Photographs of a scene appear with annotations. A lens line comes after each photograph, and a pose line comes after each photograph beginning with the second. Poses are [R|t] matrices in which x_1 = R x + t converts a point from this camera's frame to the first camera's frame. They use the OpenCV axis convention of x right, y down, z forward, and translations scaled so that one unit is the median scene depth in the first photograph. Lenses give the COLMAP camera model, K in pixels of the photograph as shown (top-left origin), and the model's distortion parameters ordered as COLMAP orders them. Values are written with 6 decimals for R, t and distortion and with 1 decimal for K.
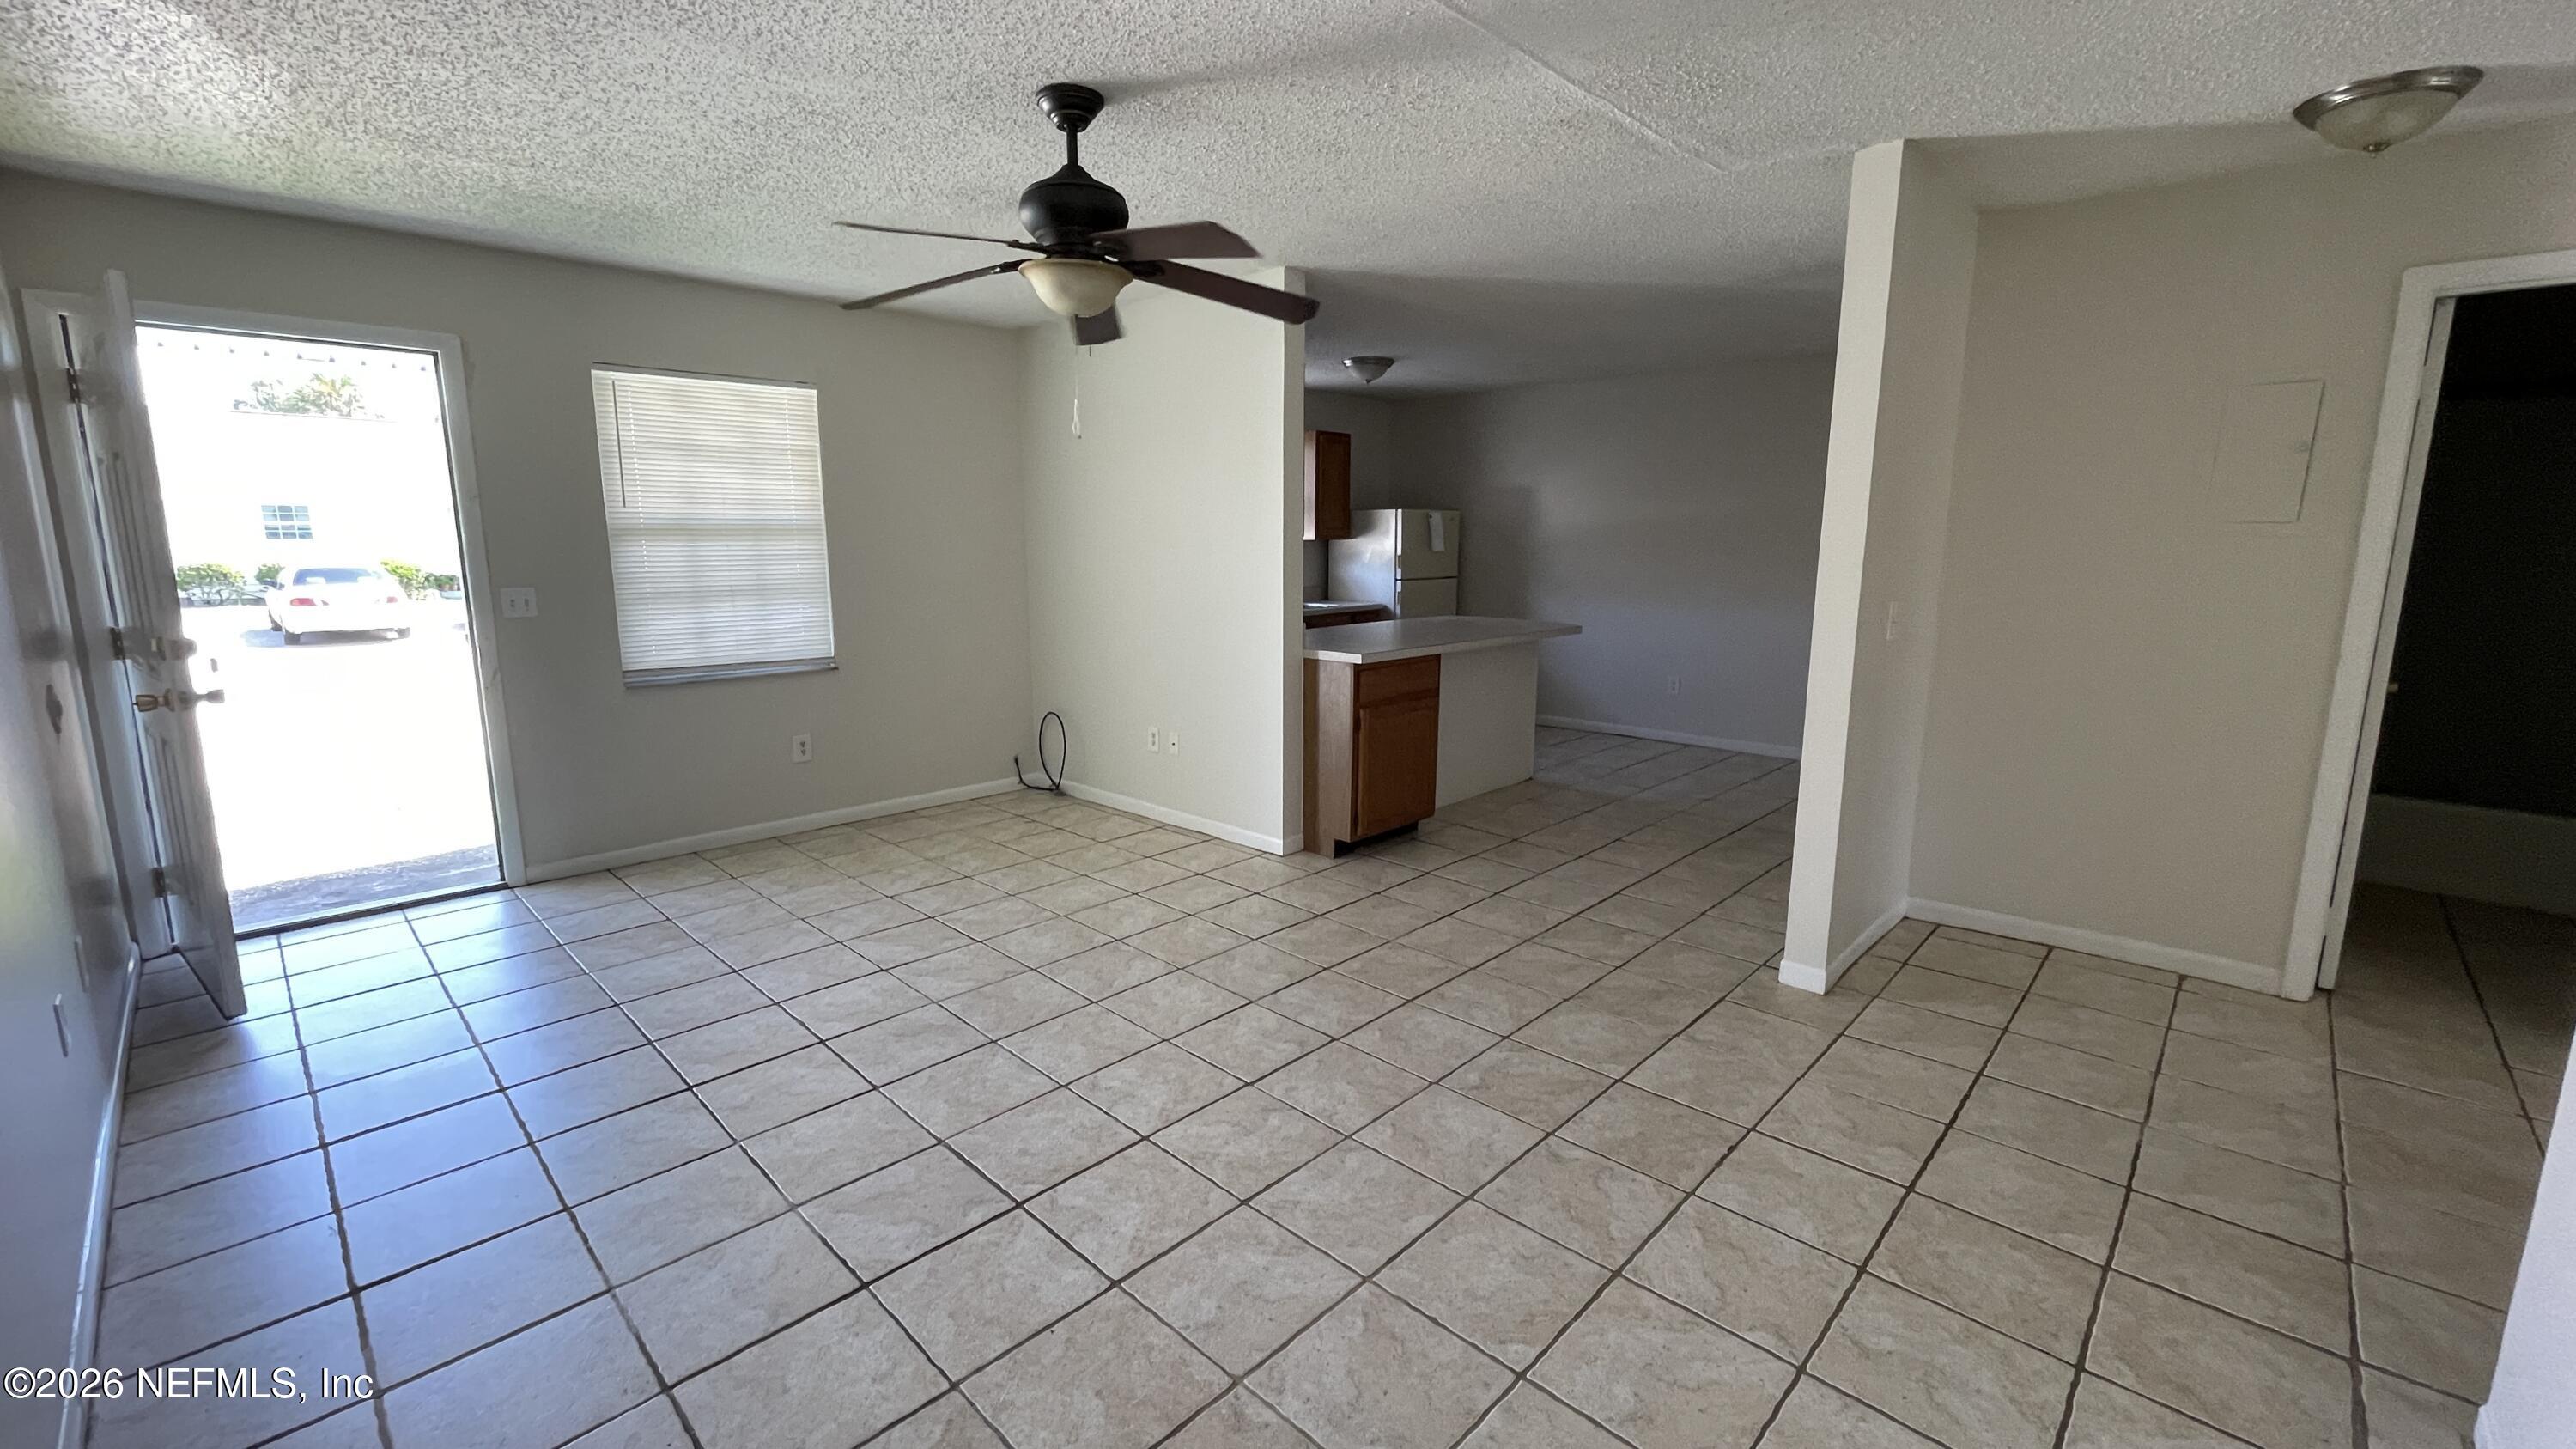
lens RADIAL K [[1038.8, 0, 1296.5], [0, 1038.8, 710.5], [0, 0, 1]] dist [-0.002609, 0.000192]
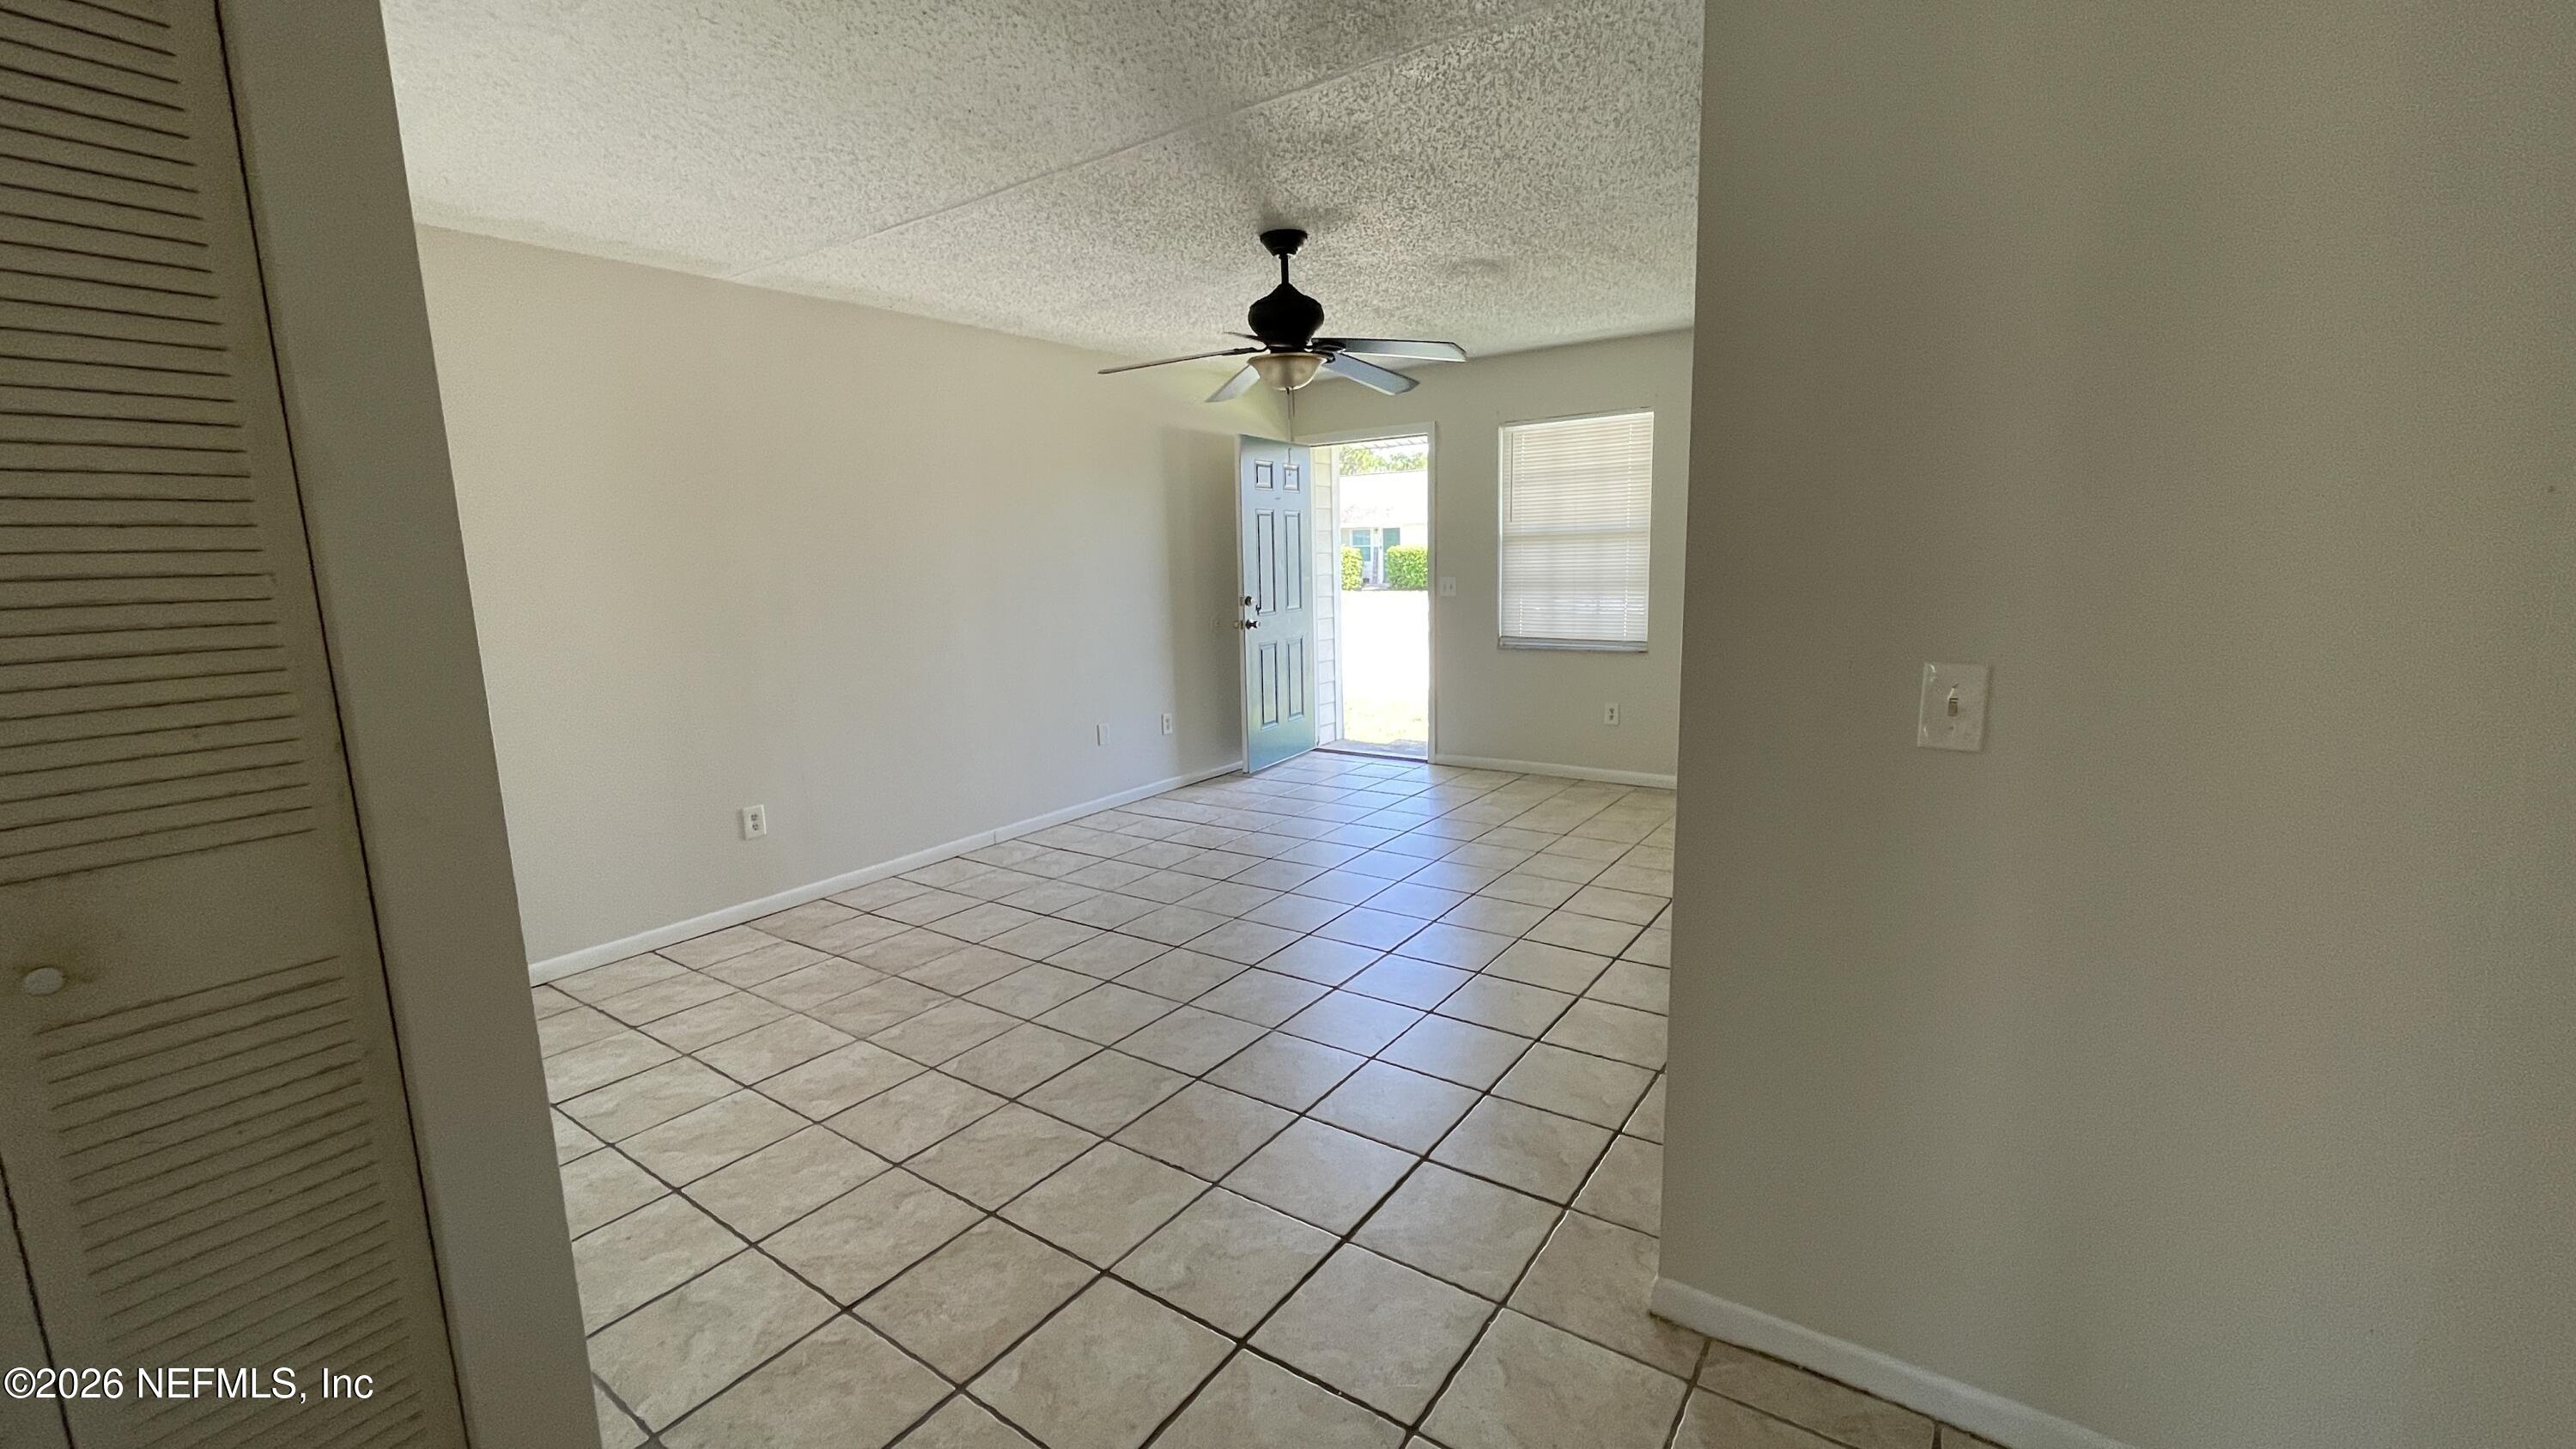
lens RADIAL K [[1038.8, 0, 1301.1], [0, 1038.8, 724.6], [0, 0, 1]] dist [-0.002609, 0.000192]
pose [[0.155024, 0.159223, -0.974995, 0.791507], [-0.132014, 0.981414, 0.139281, -0.087996], [0.979051, 0.107121, 0.173162, 0.530701]]
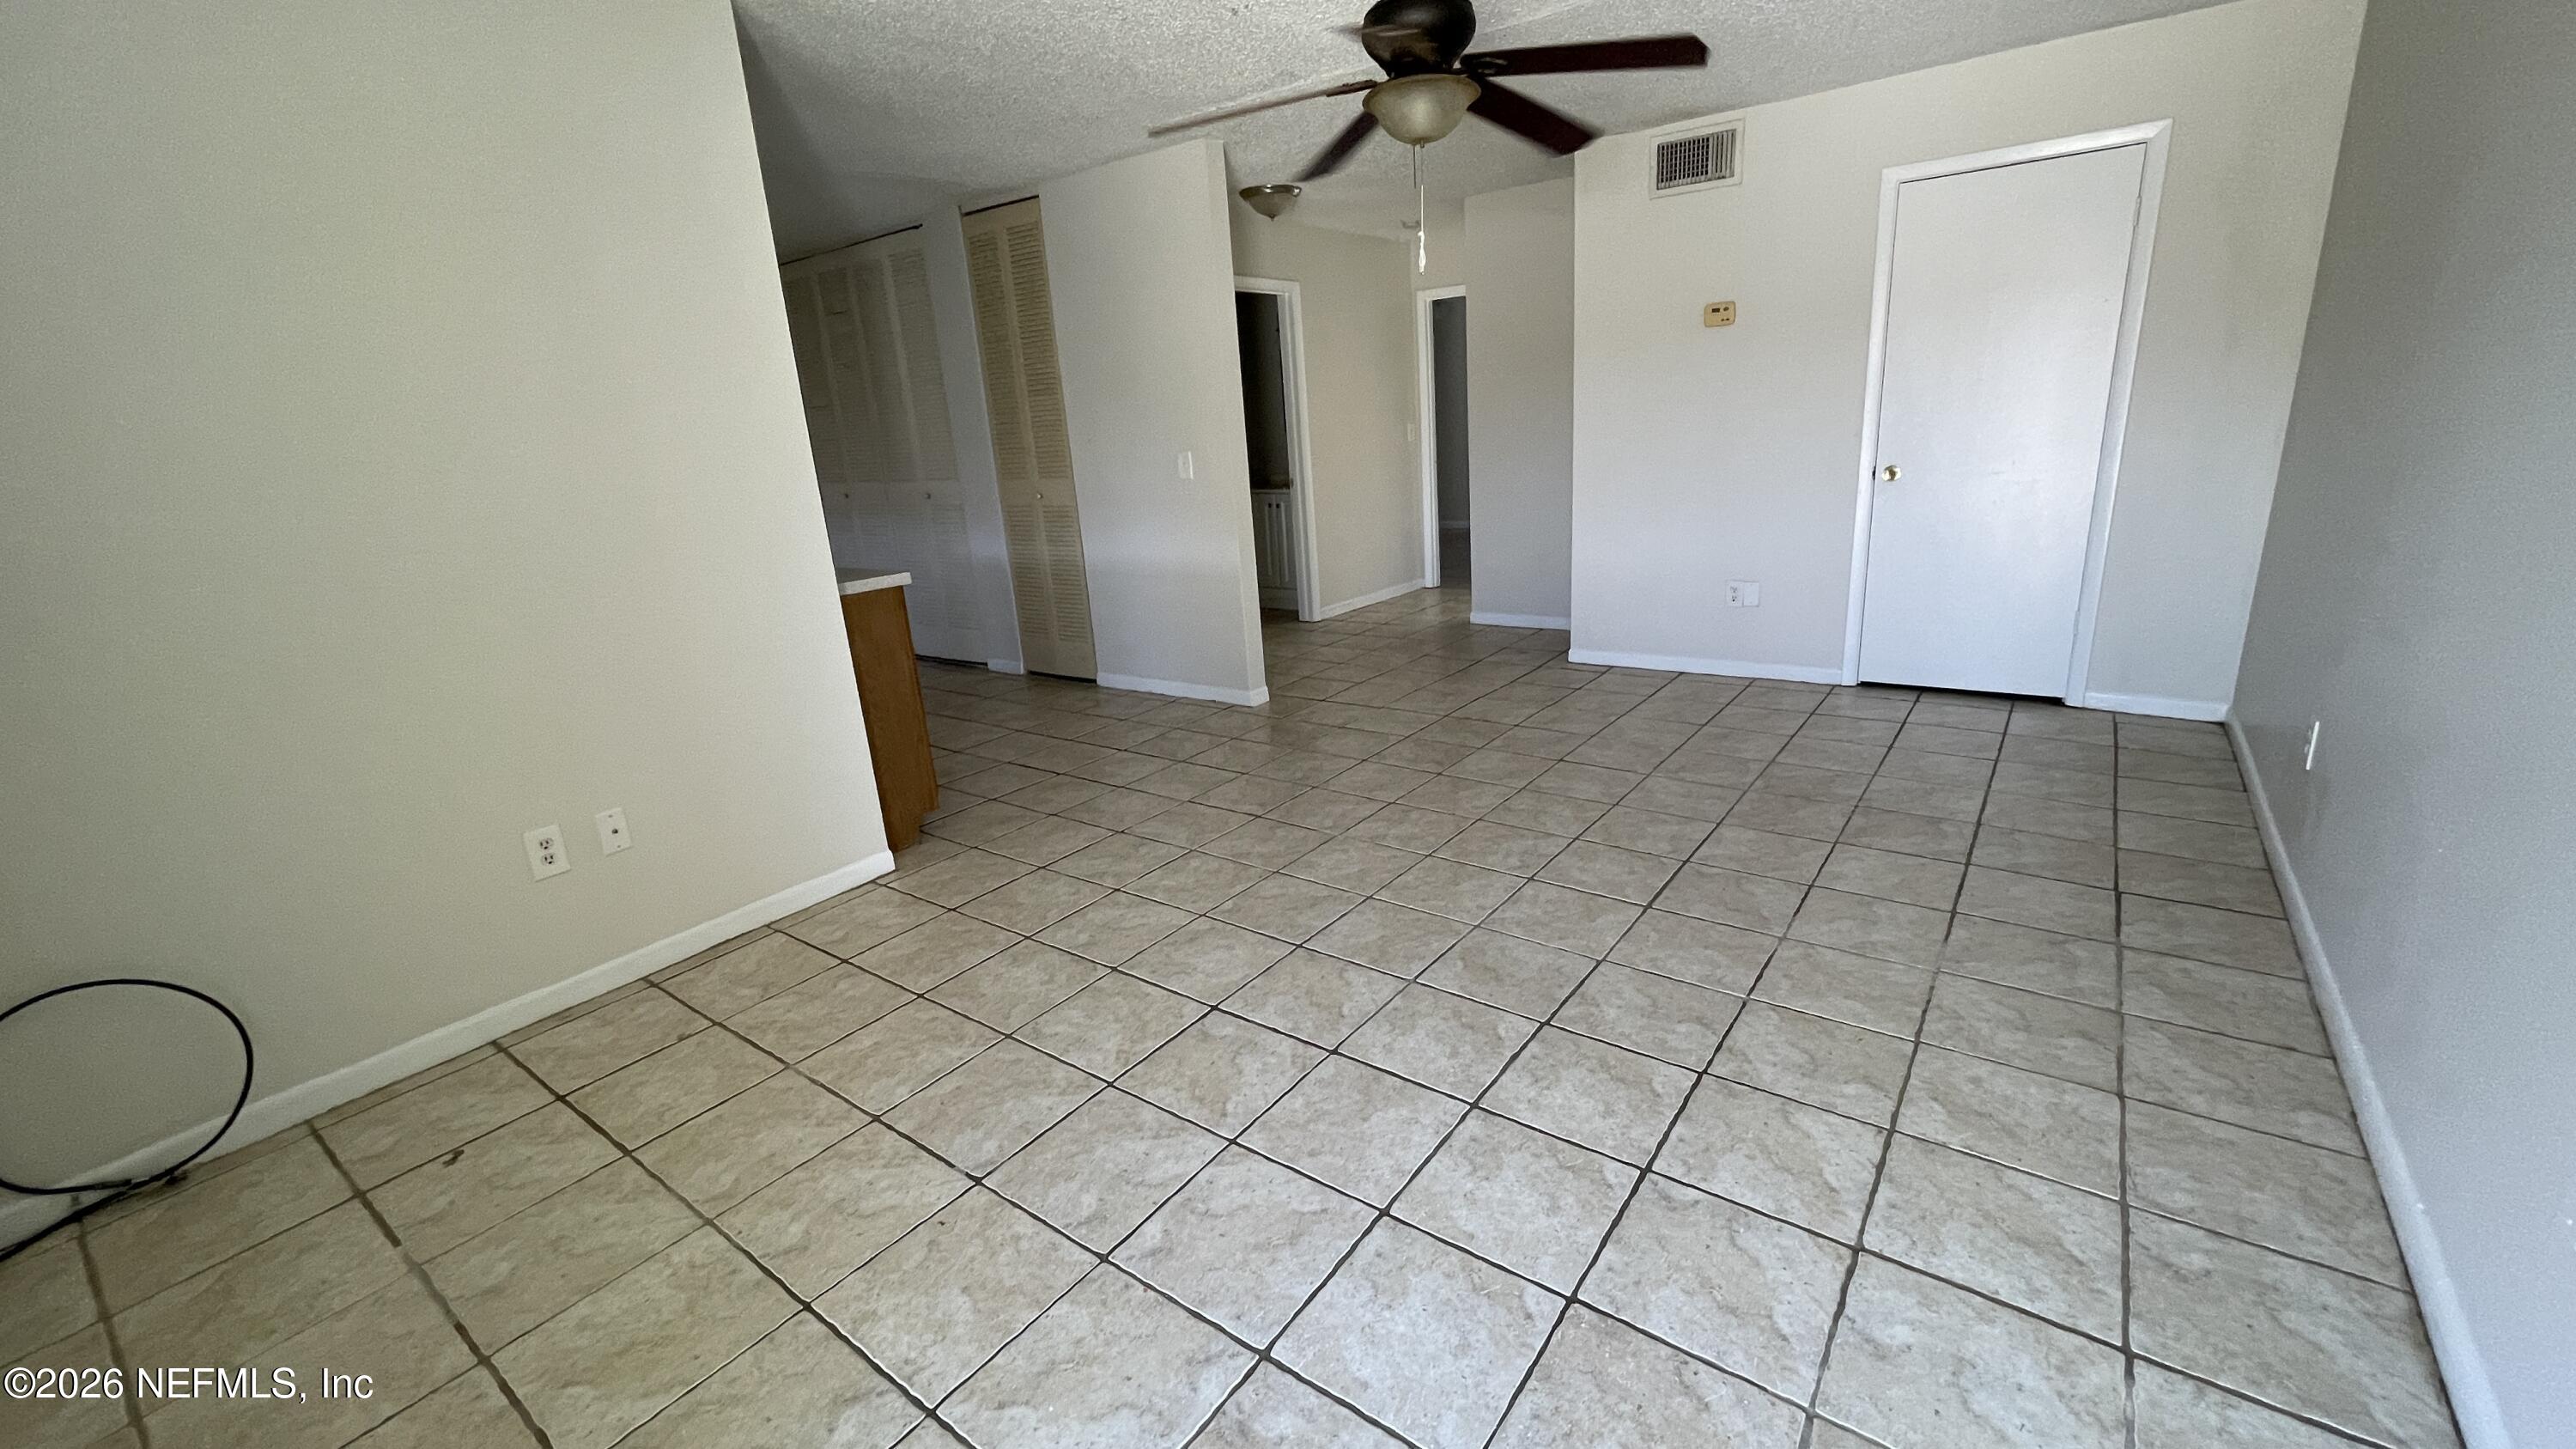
lens RADIAL K [[1038.8, 0, 1285.9], [0, 1038.8, 720.9], [0, 0, 1]] dist [-0.002609, 0.000192]
pose [[-0.117087, -0.274471, 0.954440, -0.808382], [0.223459, 0.929126, 0.294604, -0.126140], [-0.967655, 0.247773, -0.047456, 0.836918]]
